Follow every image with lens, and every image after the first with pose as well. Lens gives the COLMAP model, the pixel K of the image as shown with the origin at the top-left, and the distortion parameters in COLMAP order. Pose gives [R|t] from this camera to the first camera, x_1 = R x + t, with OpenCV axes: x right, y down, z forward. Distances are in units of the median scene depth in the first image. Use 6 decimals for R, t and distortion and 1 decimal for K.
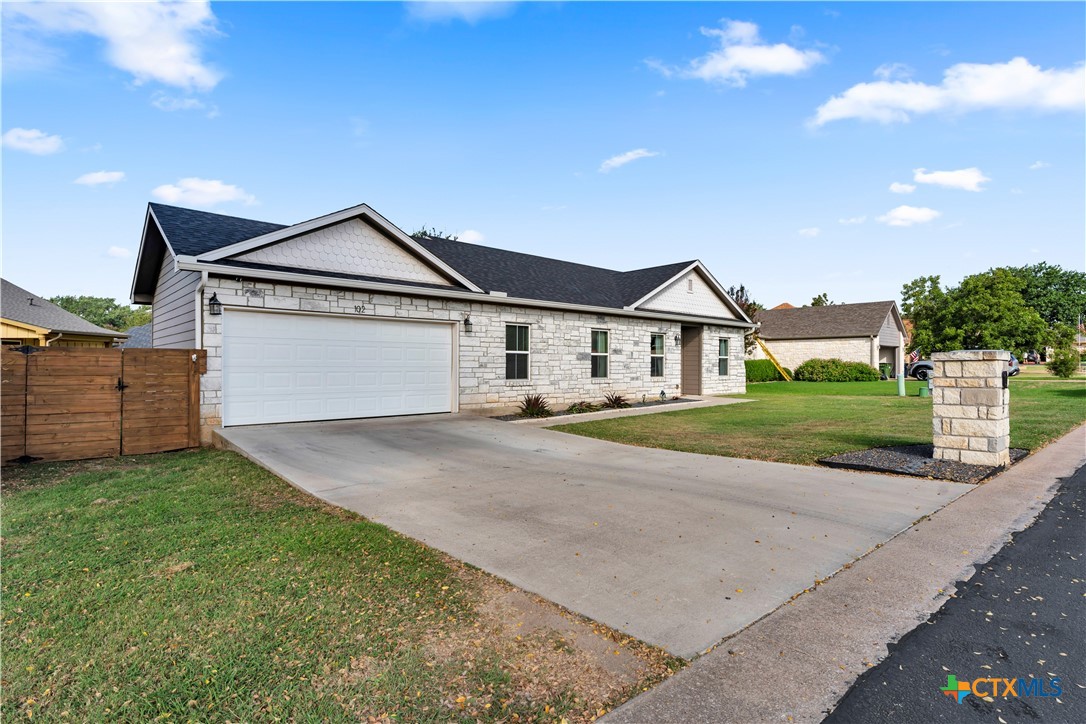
lens RADIAL K [[559.7, 0, 542.5], [0, 559.7, 363.5], [0, 0, 1]] dist [0.002004, 0.000032]
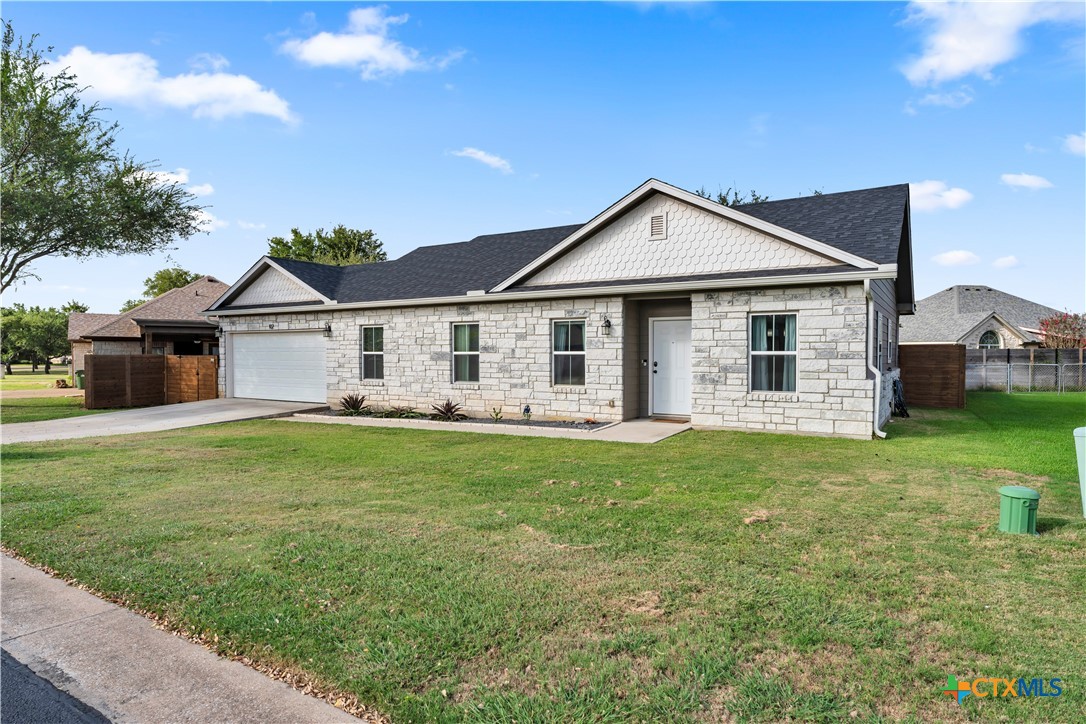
lens RADIAL K [[592.4, 0, 545.8], [0, 592.4, 361.7], [0, 0, 1]] dist [-0.000982, 0.000191]
pose [[0.287333, 0.003455, -0.957825, 0.979892], [-0.000913, 0.999994, 0.003333, -0.007003], [0.957830, -0.000083, 0.287334, 0.880890]]
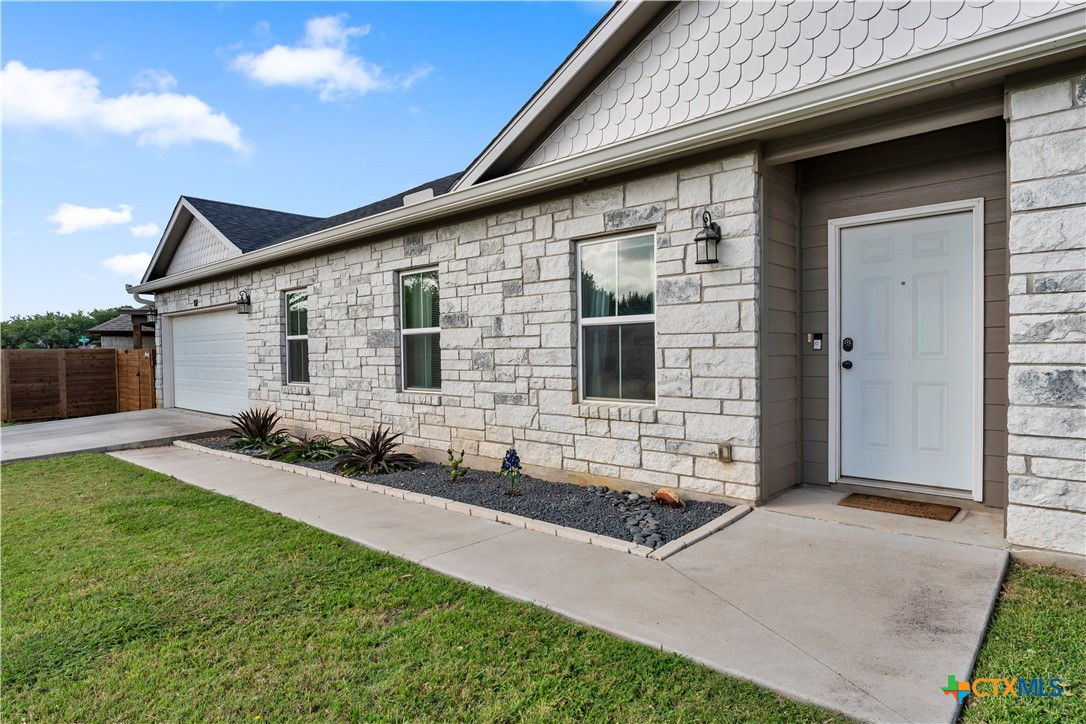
lens RADIAL K [[592.4, 0, 542.4], [0, 592.4, 365.6], [0, 0, 1]] dist [-0.000982, 0.000191]
pose [[0.095389, 0.013141, -0.995353, 0.546997], [0.010386, 0.999845, 0.014196, 0.003488], [0.995386, -0.011692, 0.095238, 1.067310]]
